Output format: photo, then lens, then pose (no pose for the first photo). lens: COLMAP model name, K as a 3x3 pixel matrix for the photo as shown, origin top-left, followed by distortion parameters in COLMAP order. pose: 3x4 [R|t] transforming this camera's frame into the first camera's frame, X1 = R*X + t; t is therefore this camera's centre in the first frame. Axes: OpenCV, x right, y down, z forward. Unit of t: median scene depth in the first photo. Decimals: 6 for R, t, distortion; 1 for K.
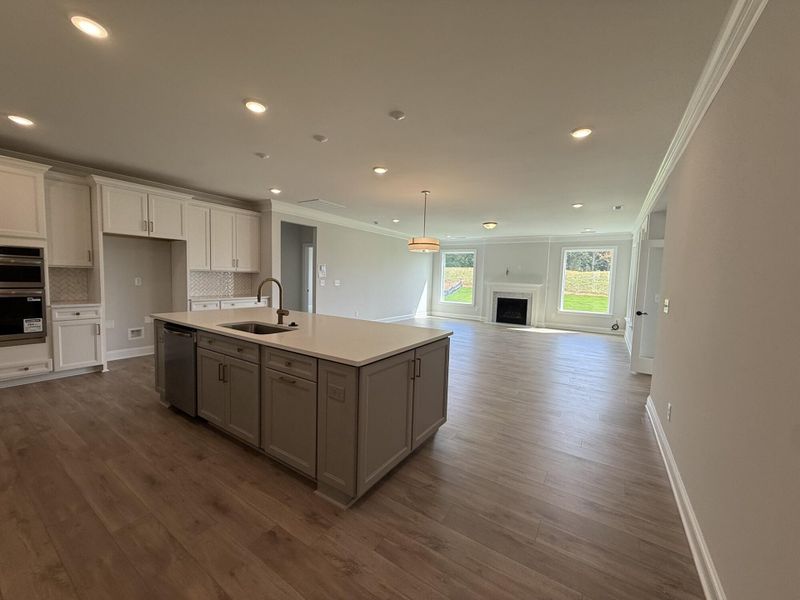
lens RADIAL K [[318.8, 0, 398.6], [0, 318.8, 298.2], [0, 0, 1]] dist [0.005820, 0.000099]
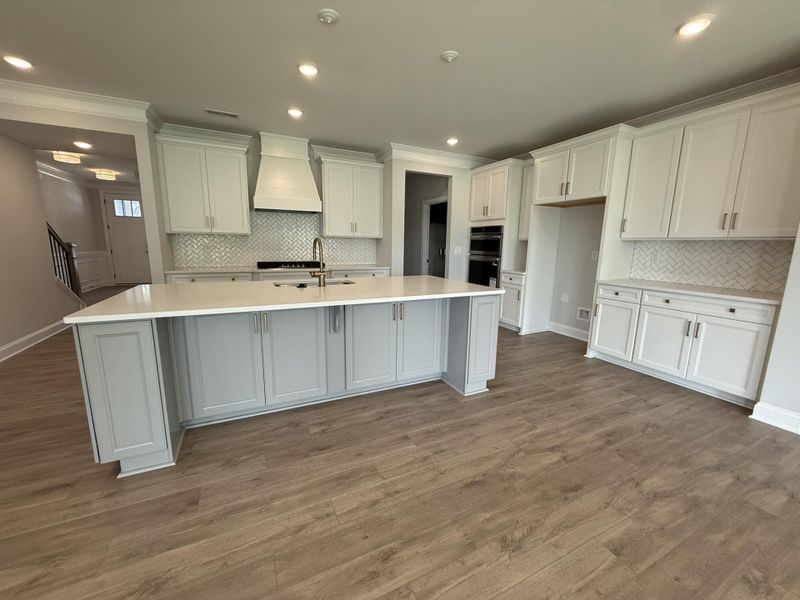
lens RADIAL K [[318.8, 0, 398.6], [0, 318.8, 298.2], [0, 0, 1]] dist [0.005820, 0.000099]
pose [[-0.516990, 0.111677, -0.848675, 0.260462], [-0.089392, 0.978988, 0.183280, -0.066913], [0.851311, 0.170619, -0.496144, 1.355115]]
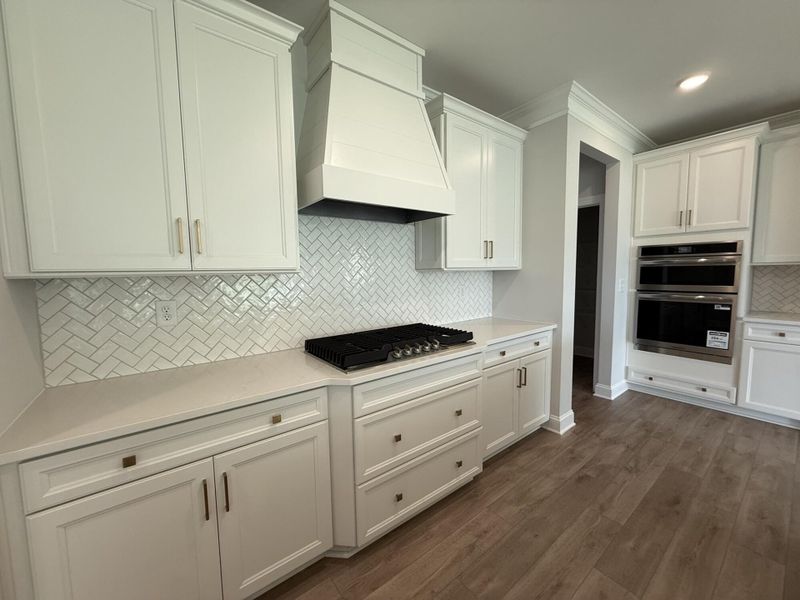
lens RADIAL K [[318.8, 0, 398.6], [0, 318.8, 298.2], [0, 0, 1]] dist [0.005820, 0.000099]
pose [[-0.322081, 0.055452, -0.945087, -0.132878], [-0.056014, 0.995418, 0.077494, -0.035770], [0.945054, 0.077897, -0.317499, 0.495830]]
